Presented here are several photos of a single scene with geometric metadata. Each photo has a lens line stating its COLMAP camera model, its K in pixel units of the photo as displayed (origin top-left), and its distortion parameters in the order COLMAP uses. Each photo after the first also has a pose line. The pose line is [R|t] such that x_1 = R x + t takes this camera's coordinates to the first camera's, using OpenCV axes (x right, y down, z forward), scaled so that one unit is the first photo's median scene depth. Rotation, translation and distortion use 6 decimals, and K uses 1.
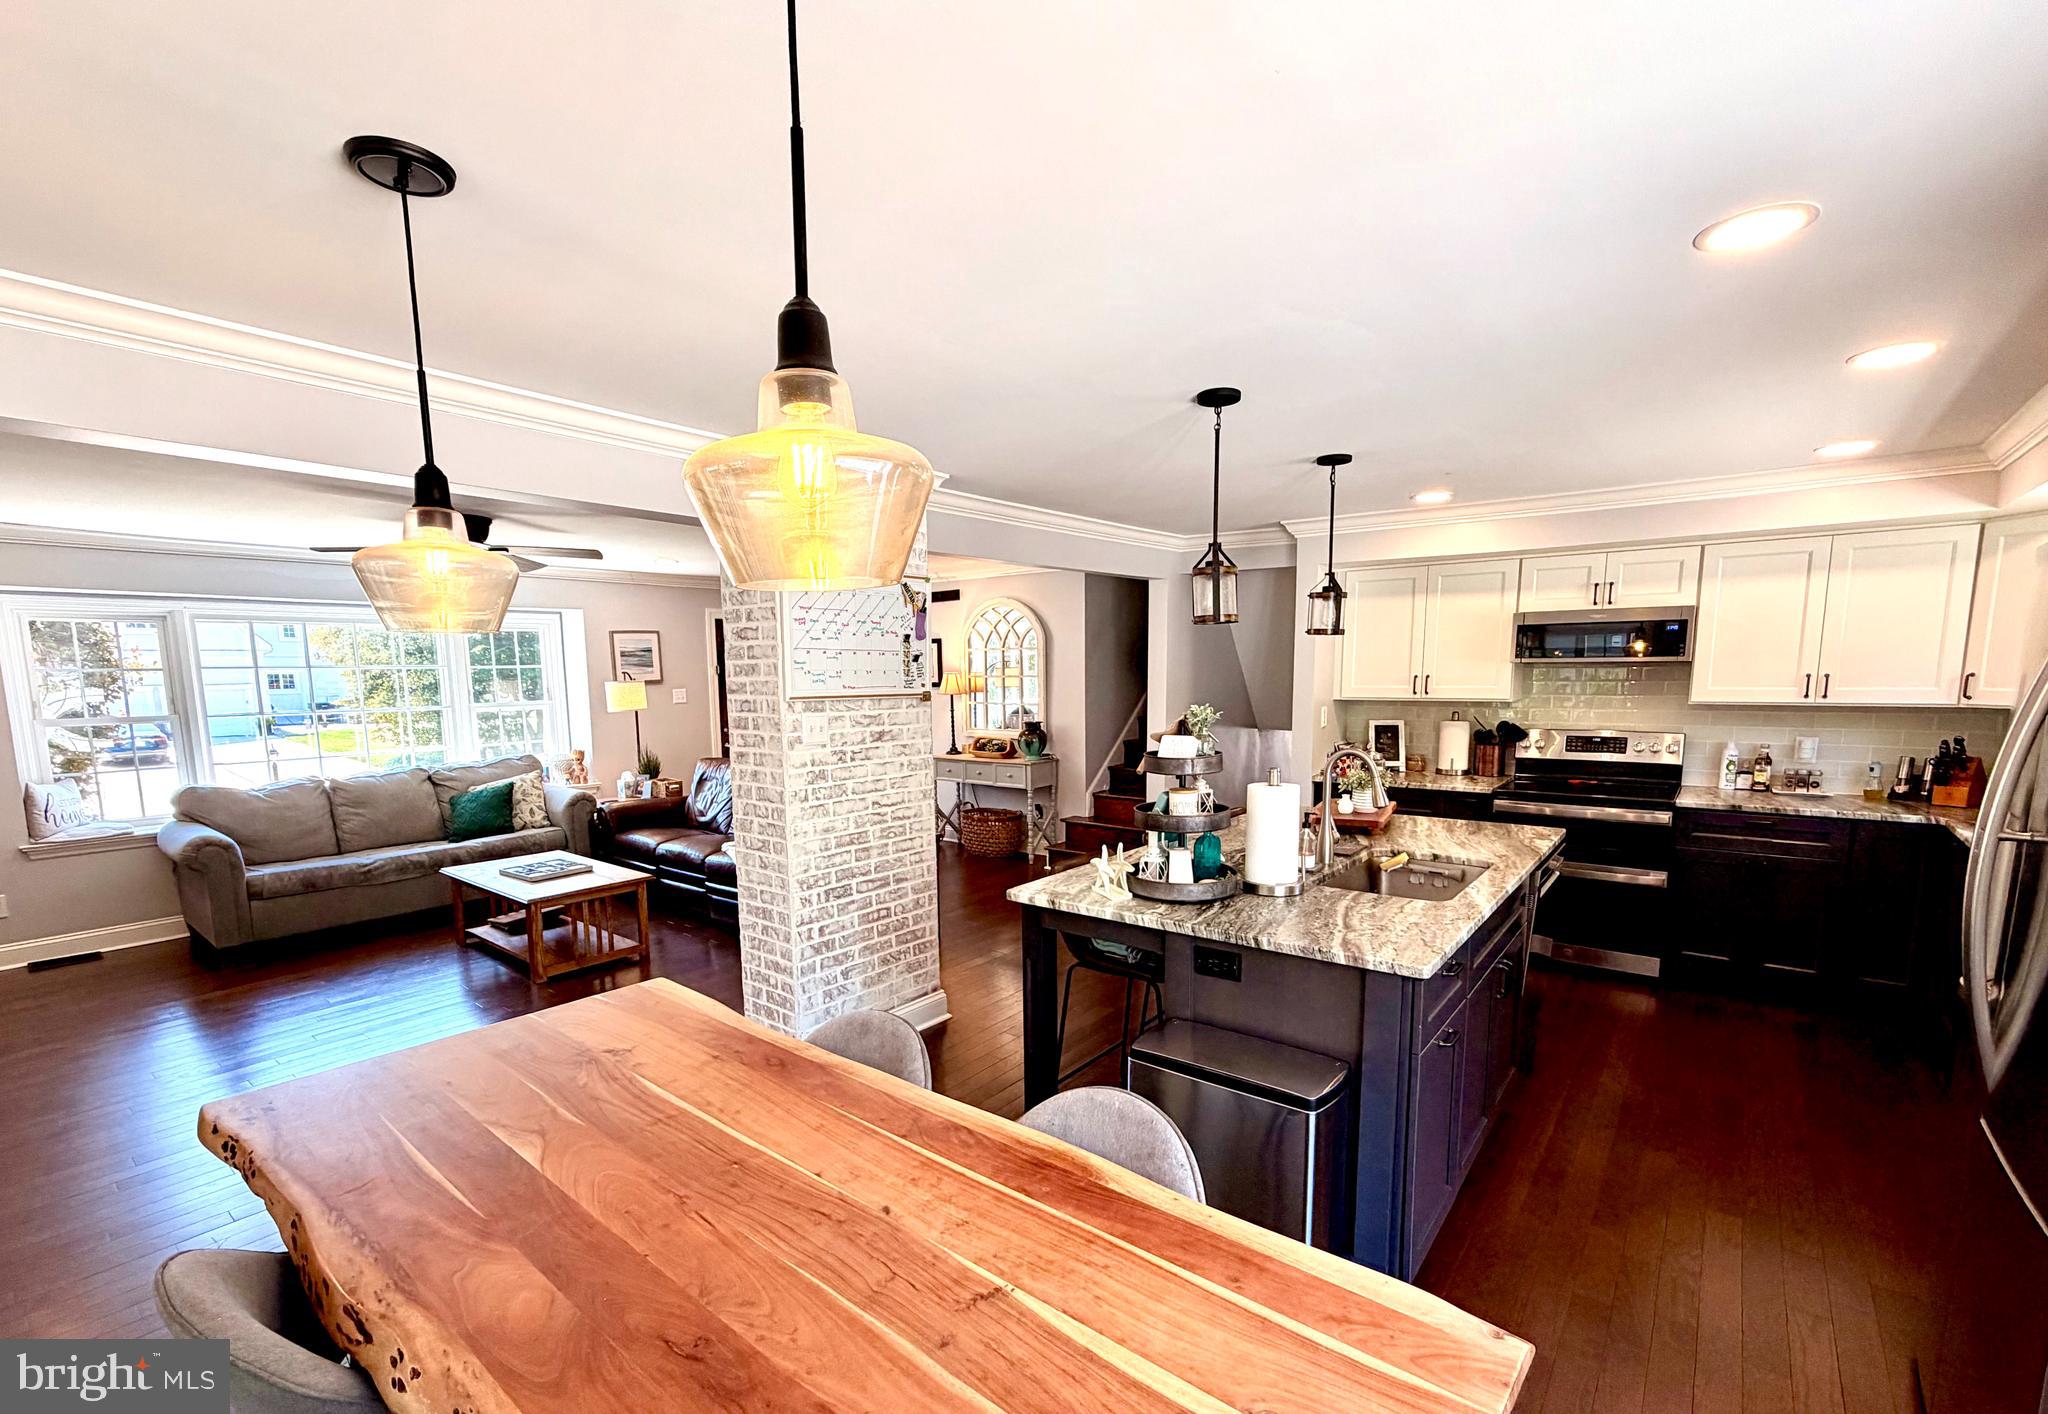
lens RADIAL K [[890.4, 0, 1002.3], [0, 890.4, 793.2], [0, 0, 1]] dist [-0.007097, -0.000039]
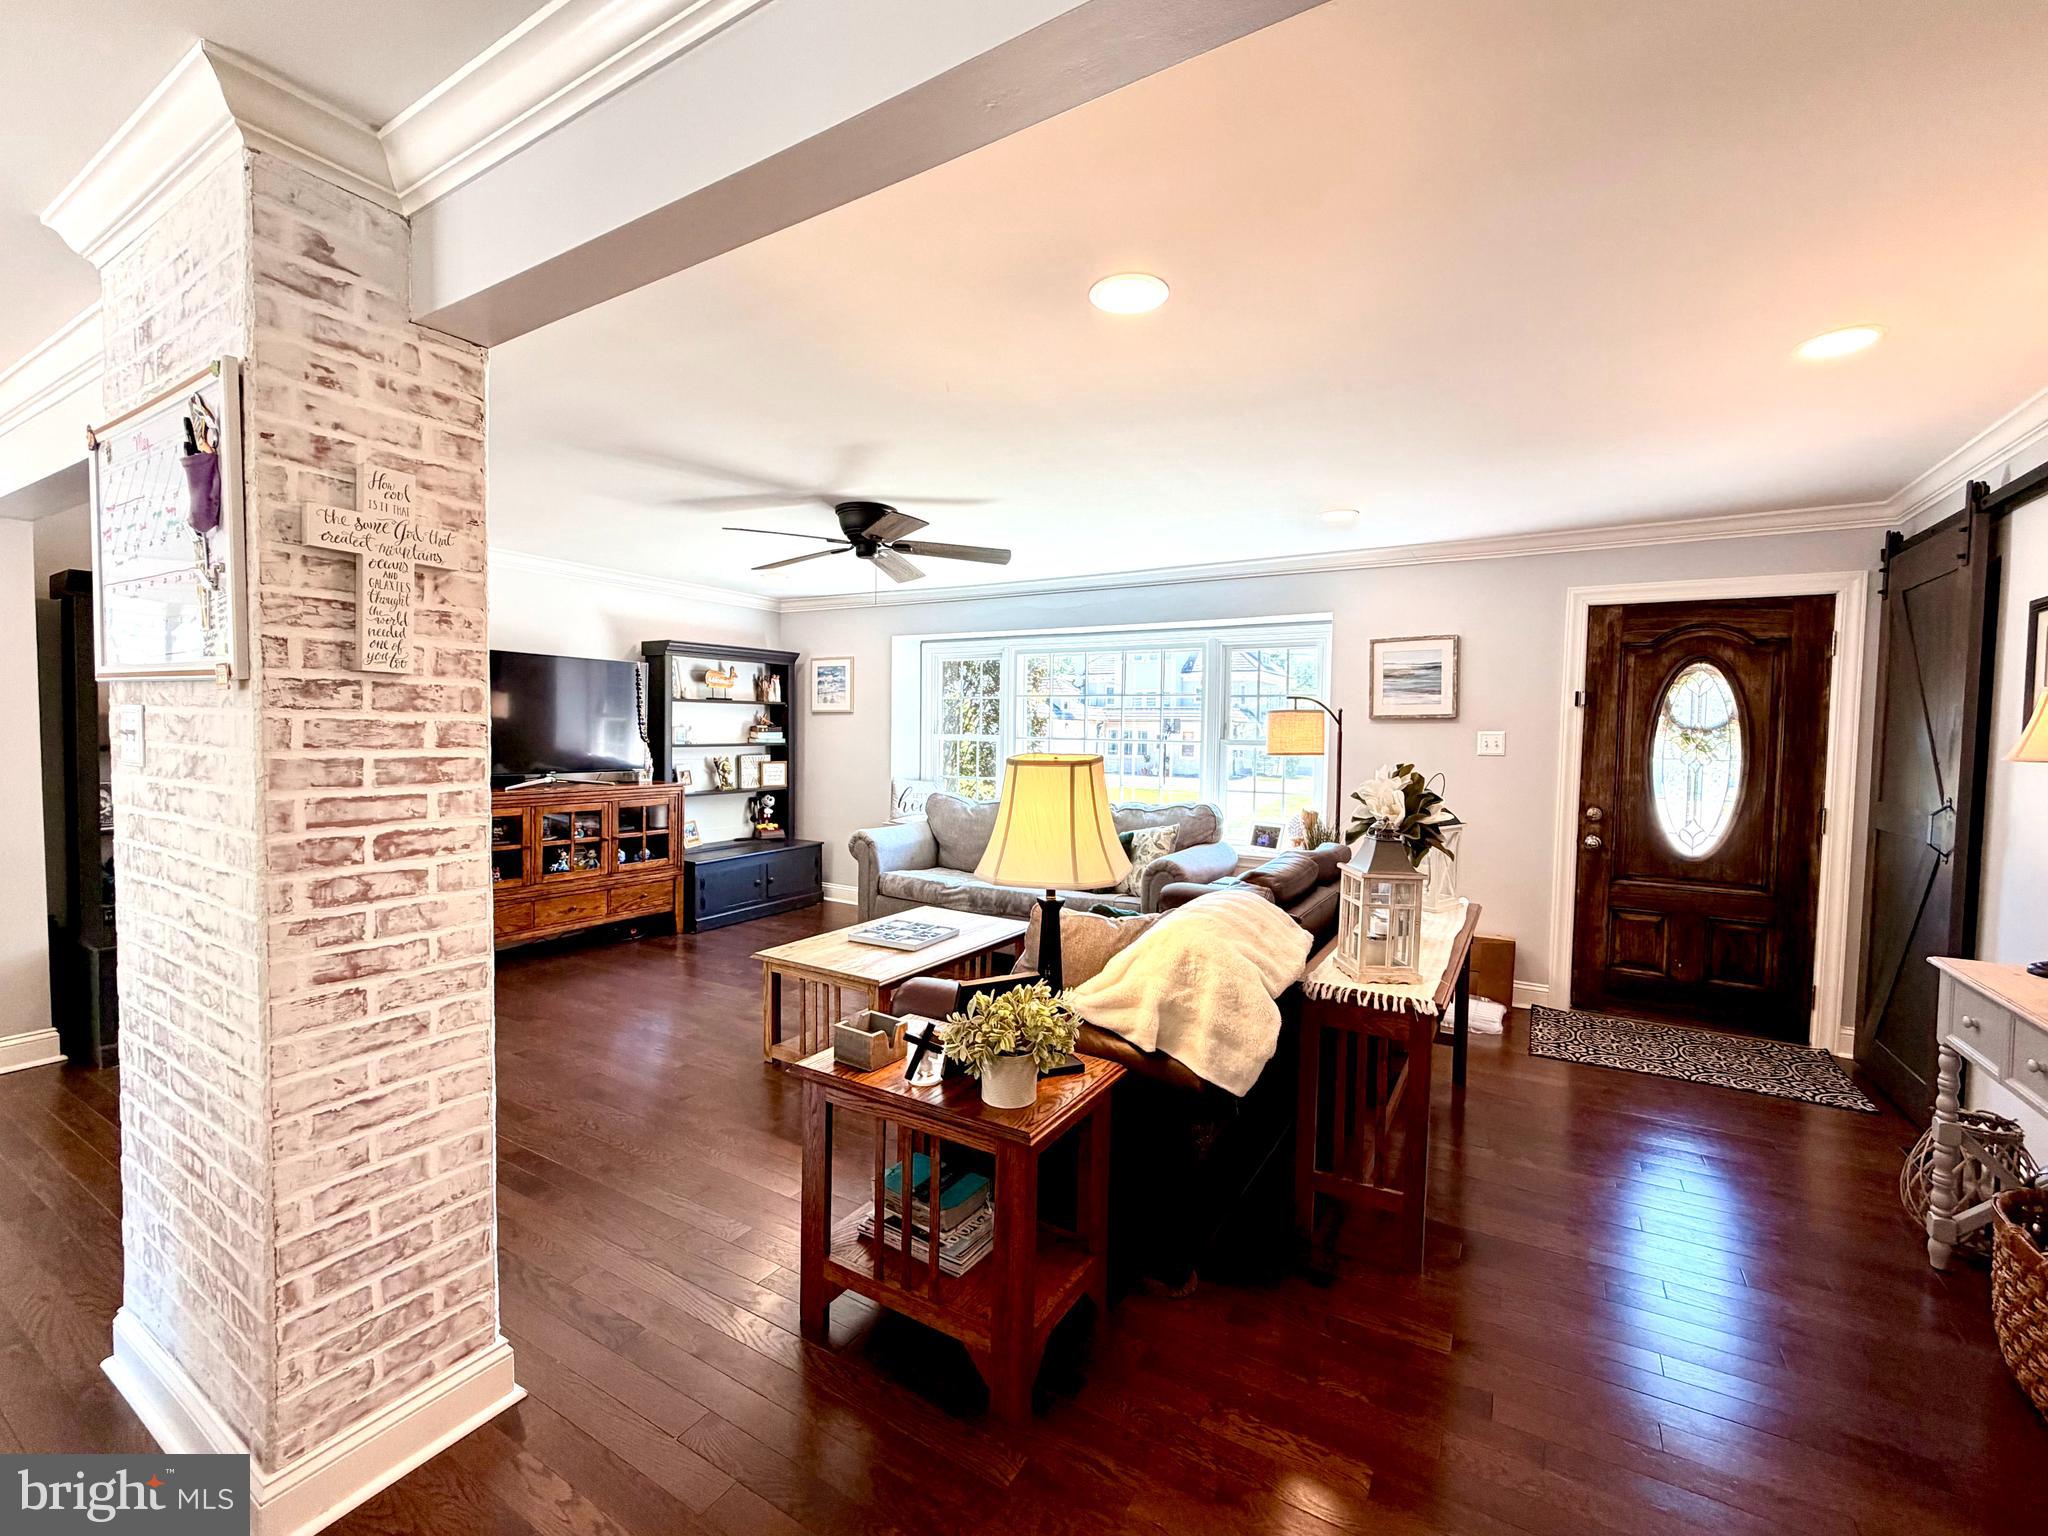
lens RADIAL K [[866.1, 0, 1026.8], [0, 866.1, 765.5], [0, 0, 1]] dist [0.003554, -0.001191]
pose [[0.135693, 0.054702, -0.989240, 0.240825], [-0.155728, 0.987241, 0.033230, -0.098382], [0.978436, 0.149543, 0.142481, 0.924321]]
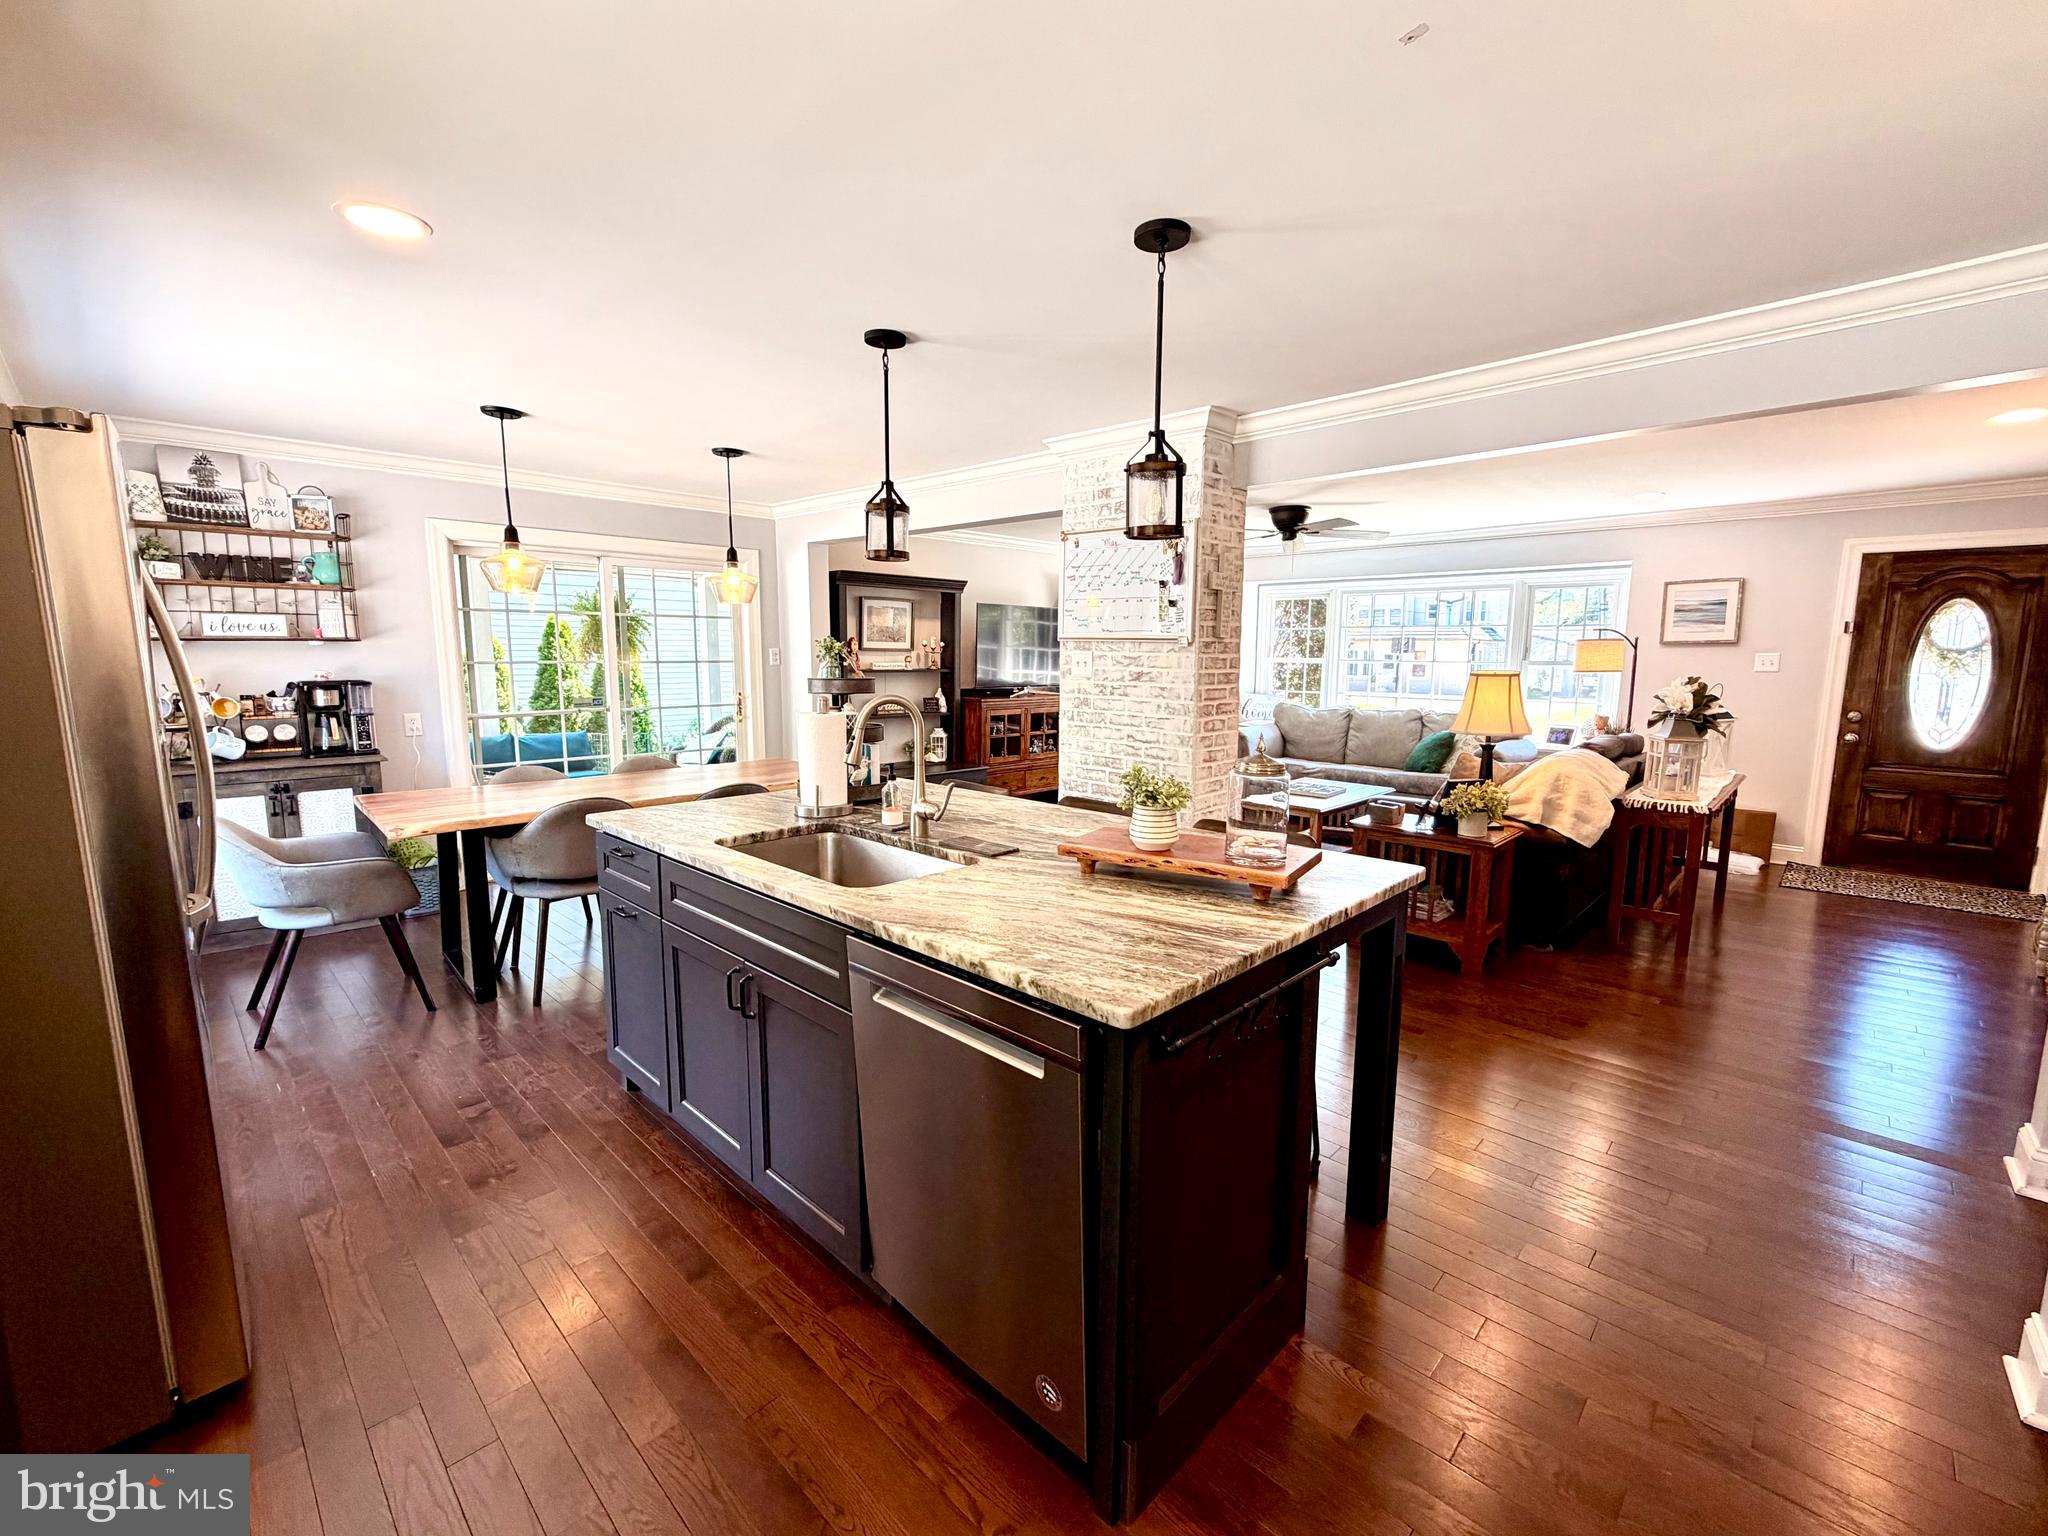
lens RADIAL K [[866.1, 0, 1029.1], [0, 866.1, 766.0], [0, 0, 1]] dist [0.003554, -0.001191]
pose [[-0.089337, 0.144807, -0.985419, 0.647668], [-0.143955, 0.977109, 0.156637, -0.071670], [0.985543, 0.155850, -0.066447, 0.659157]]
